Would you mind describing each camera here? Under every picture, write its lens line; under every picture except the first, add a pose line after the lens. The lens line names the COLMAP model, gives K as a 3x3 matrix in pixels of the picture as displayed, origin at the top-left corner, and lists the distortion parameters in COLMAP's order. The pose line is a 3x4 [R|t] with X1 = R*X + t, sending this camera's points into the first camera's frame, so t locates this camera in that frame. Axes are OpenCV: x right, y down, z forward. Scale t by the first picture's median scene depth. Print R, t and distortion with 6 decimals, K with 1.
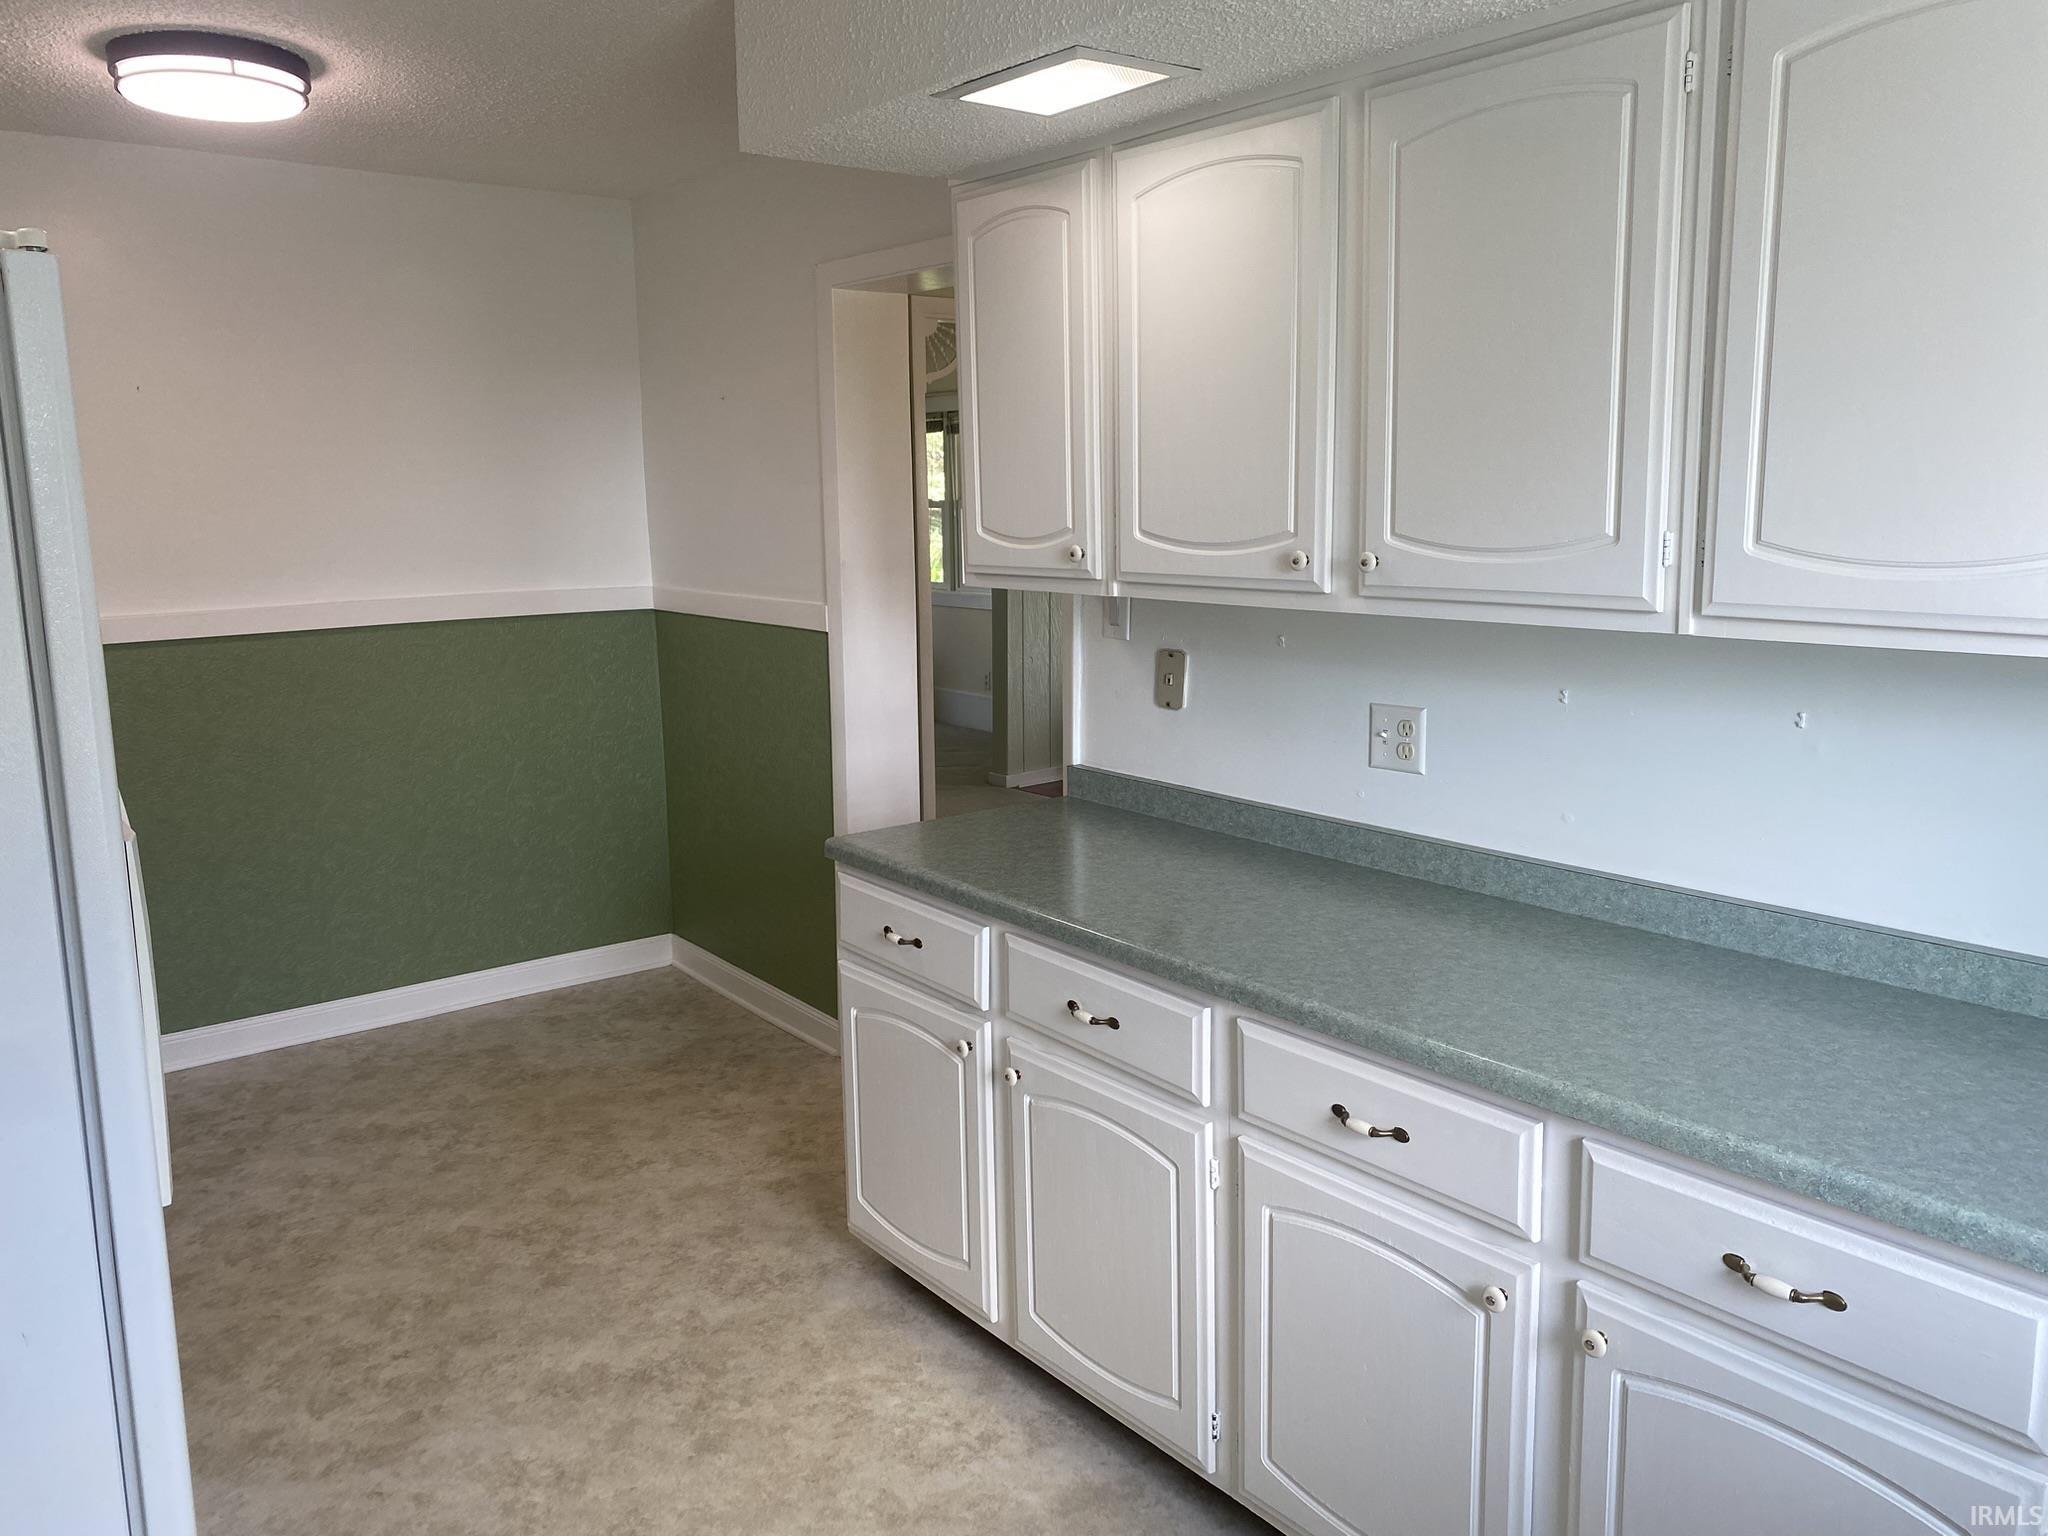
lens RADIAL K [[1555.3, 0, 1024.6], [0, 1555.3, 733.3], [0, 0, 1]] dist [0.004721, -0.001664]
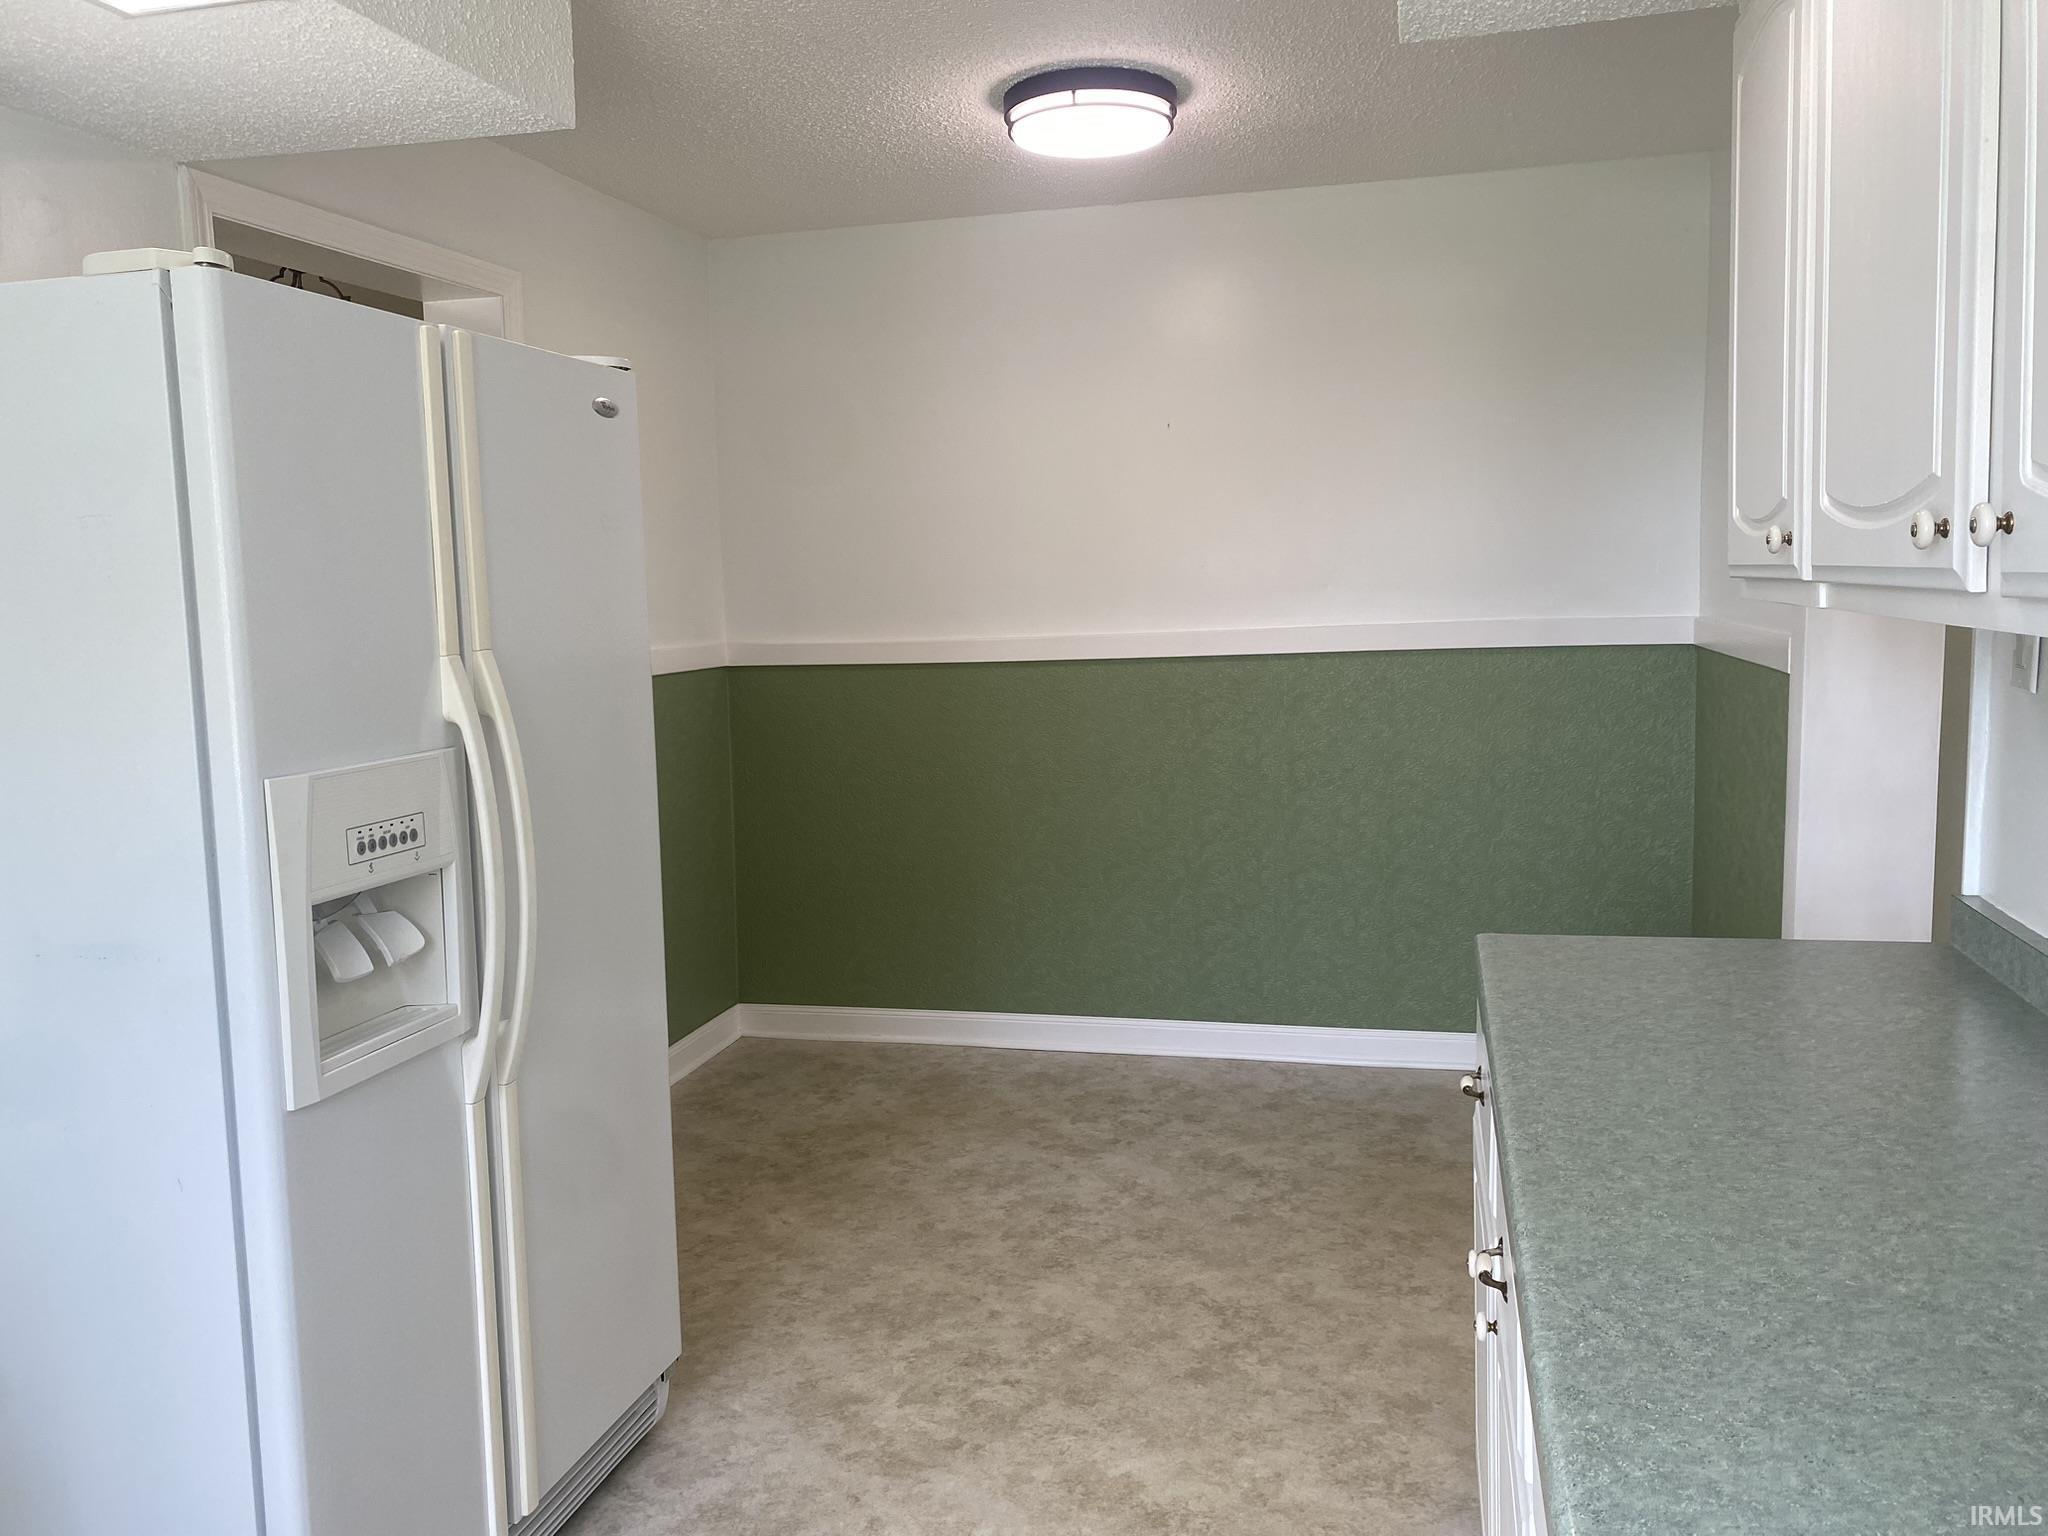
lens RADIAL K [[1548.6, 0, 1024.0], [0, 1548.6, 768.0], [0, 0, 1]] dist [0.073343, -0.191614]
pose [[0.611818, 0.090757, -0.785775, 0.292686], [-0.098226, 0.994424, 0.038375, -0.017332], [0.784876, 0.053705, 0.617321, 0.336897]]
